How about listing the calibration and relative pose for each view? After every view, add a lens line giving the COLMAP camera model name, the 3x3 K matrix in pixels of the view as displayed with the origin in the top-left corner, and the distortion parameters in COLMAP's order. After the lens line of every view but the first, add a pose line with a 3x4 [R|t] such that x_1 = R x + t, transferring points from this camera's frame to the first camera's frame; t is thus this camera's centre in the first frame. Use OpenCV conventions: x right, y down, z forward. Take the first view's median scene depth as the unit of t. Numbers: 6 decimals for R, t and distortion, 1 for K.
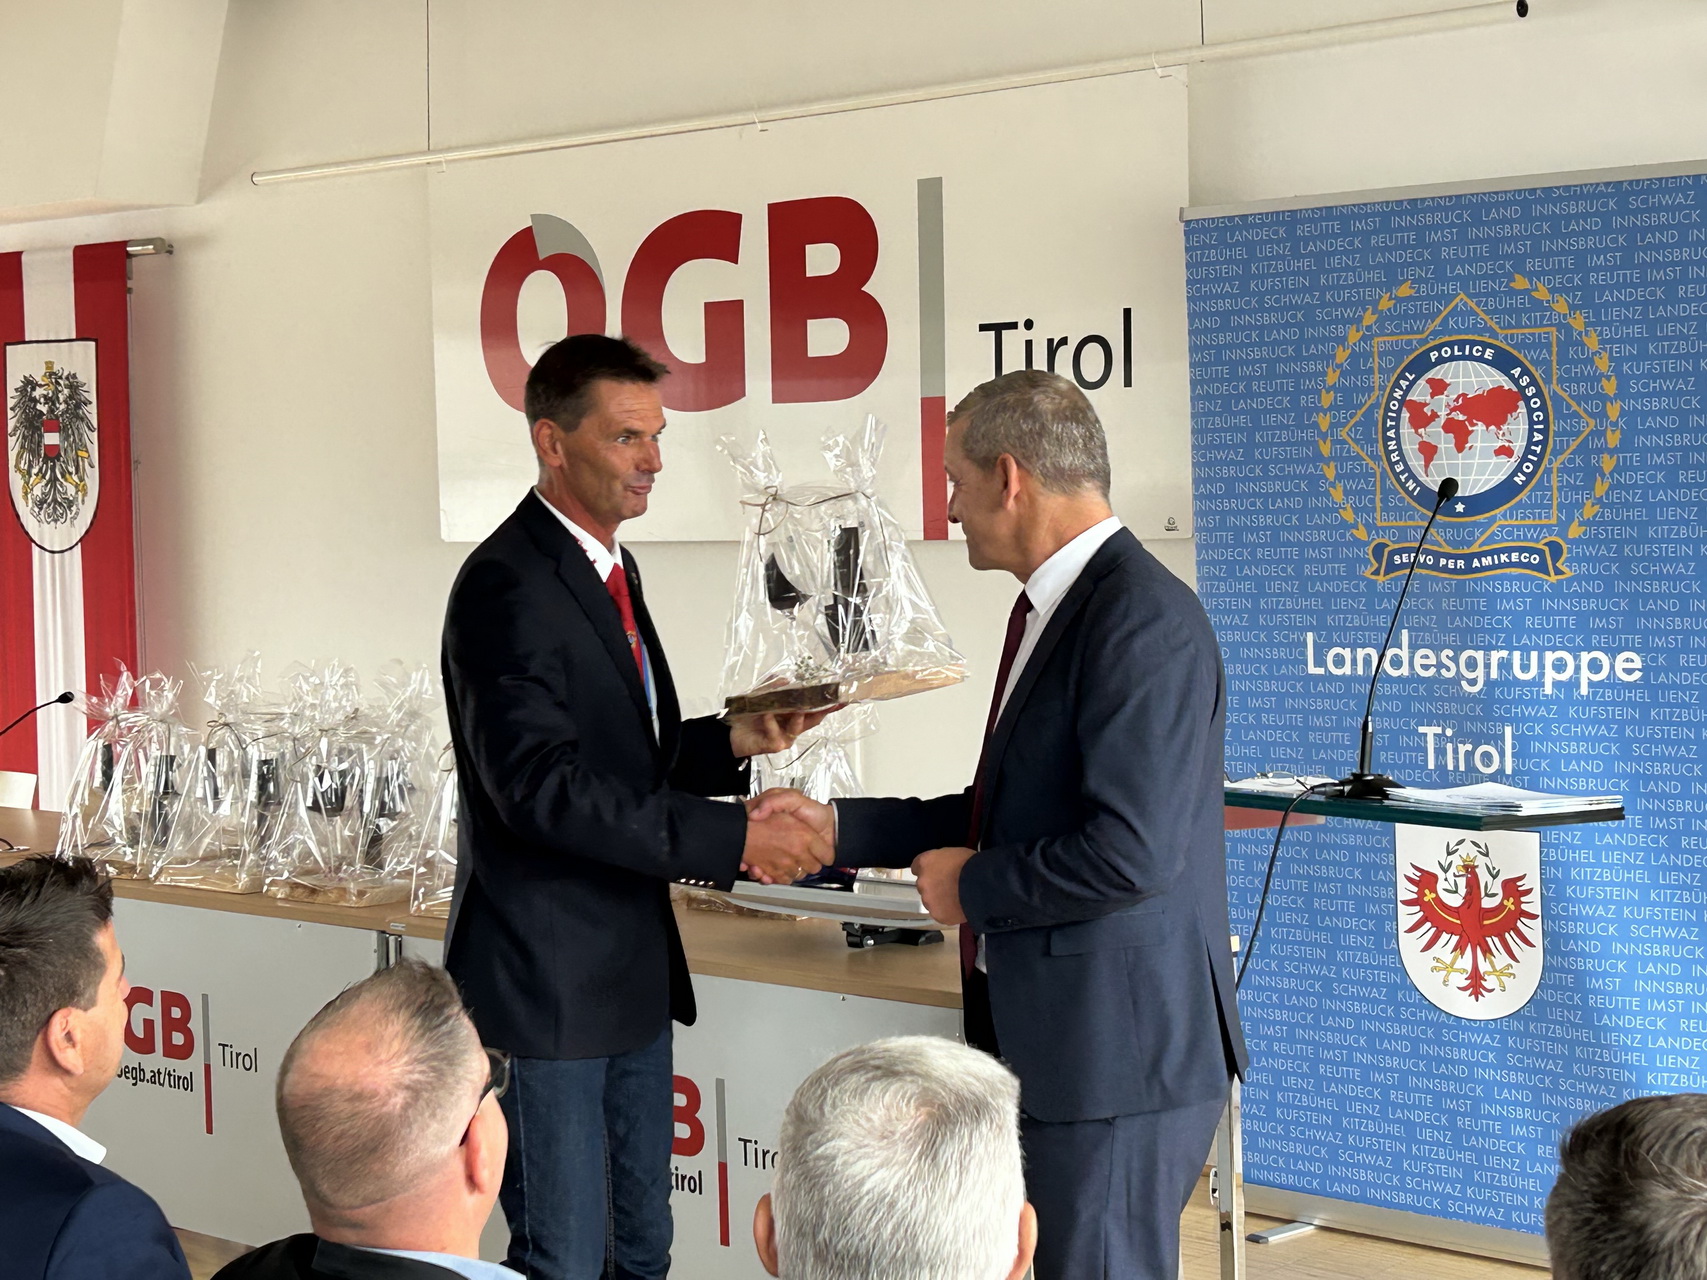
lens RADIAL K [[2961.7, 0, 853.5], [0, 2961.7, 640.0], [0, 0, 1]] dist [0.036488, 0.247446]
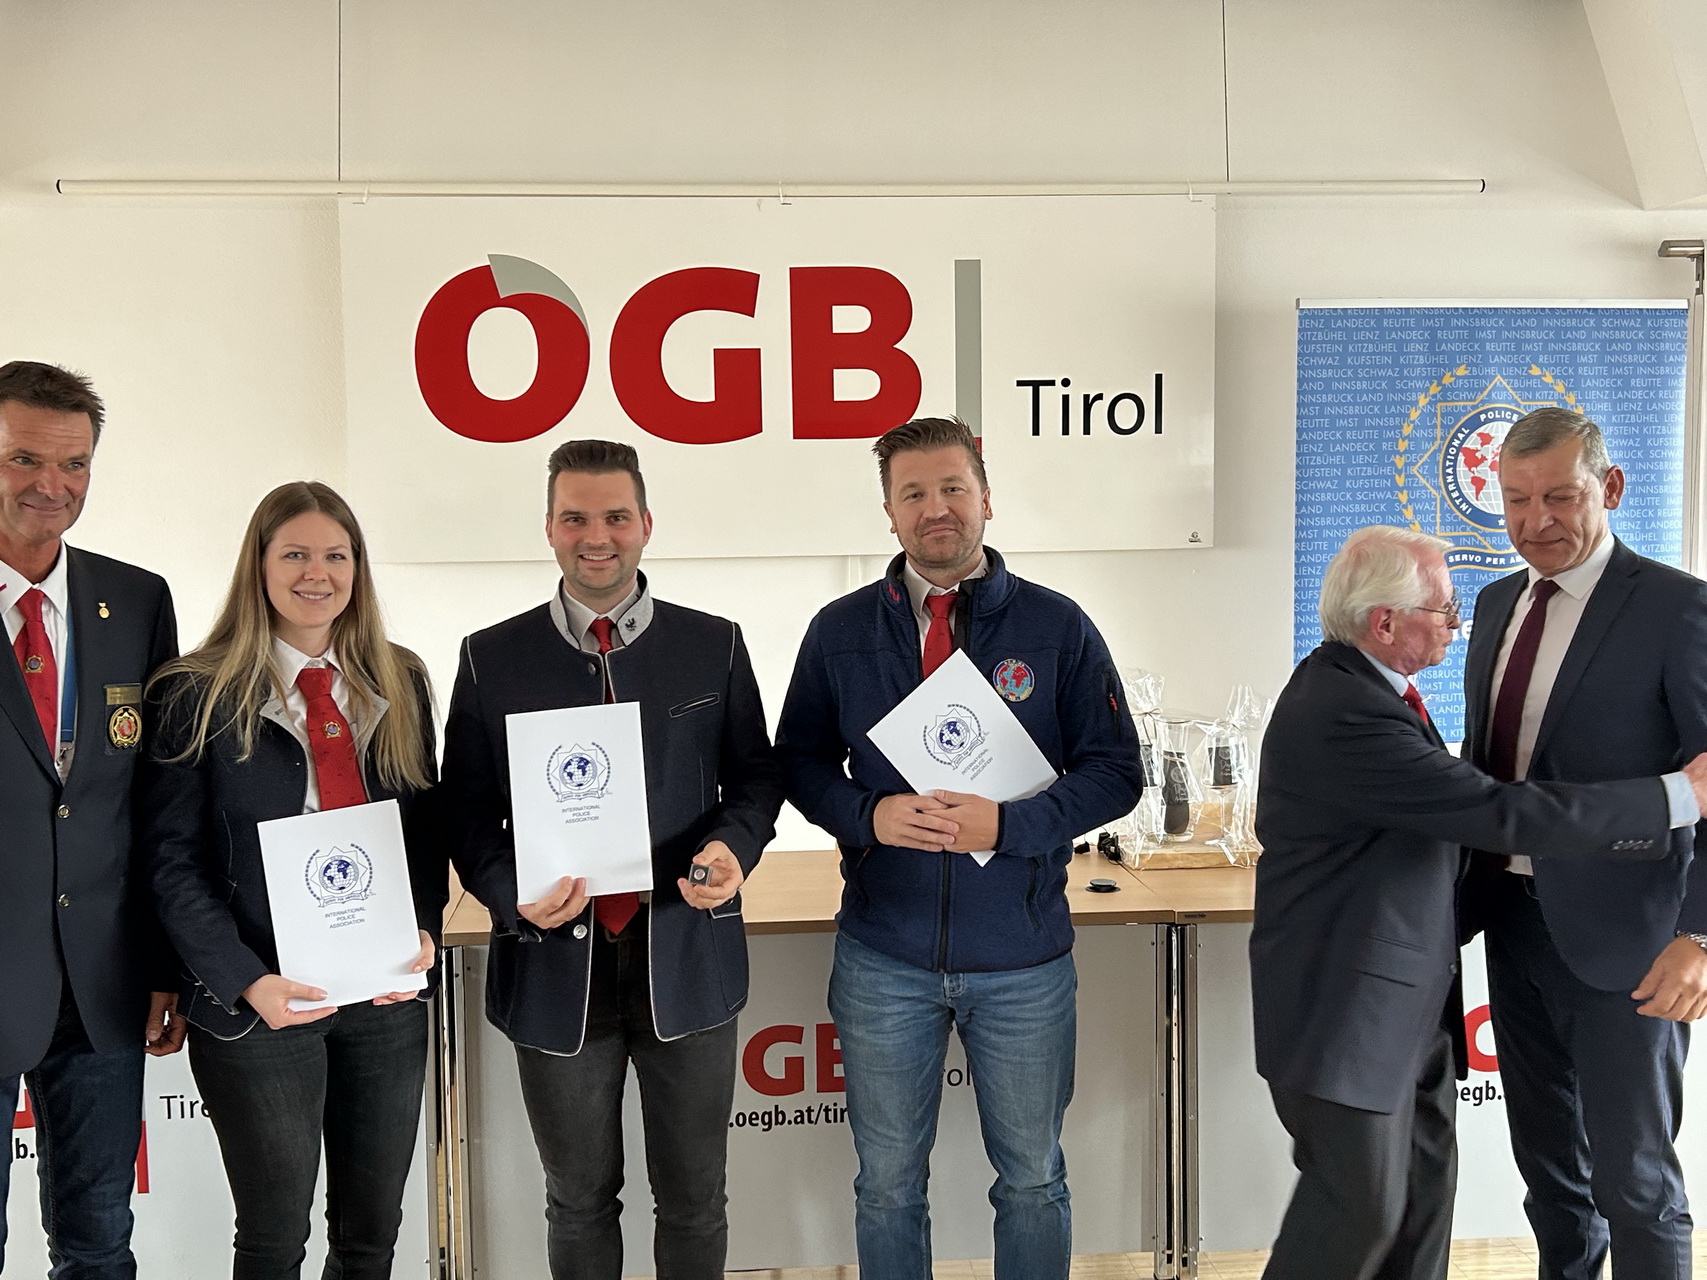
lens RADIAL K [[1805.2, 0, 853.5], [0, 1805.2, 640.0], [0, 0, 1]] dist [-0.001187, -0.023920]
pose [[0.697820, -0.036901, 0.715322, -0.640778], [0.040661, 0.999102, 0.011874, -0.010160], [-0.715118, 0.020800, 0.698694, 0.598860]]
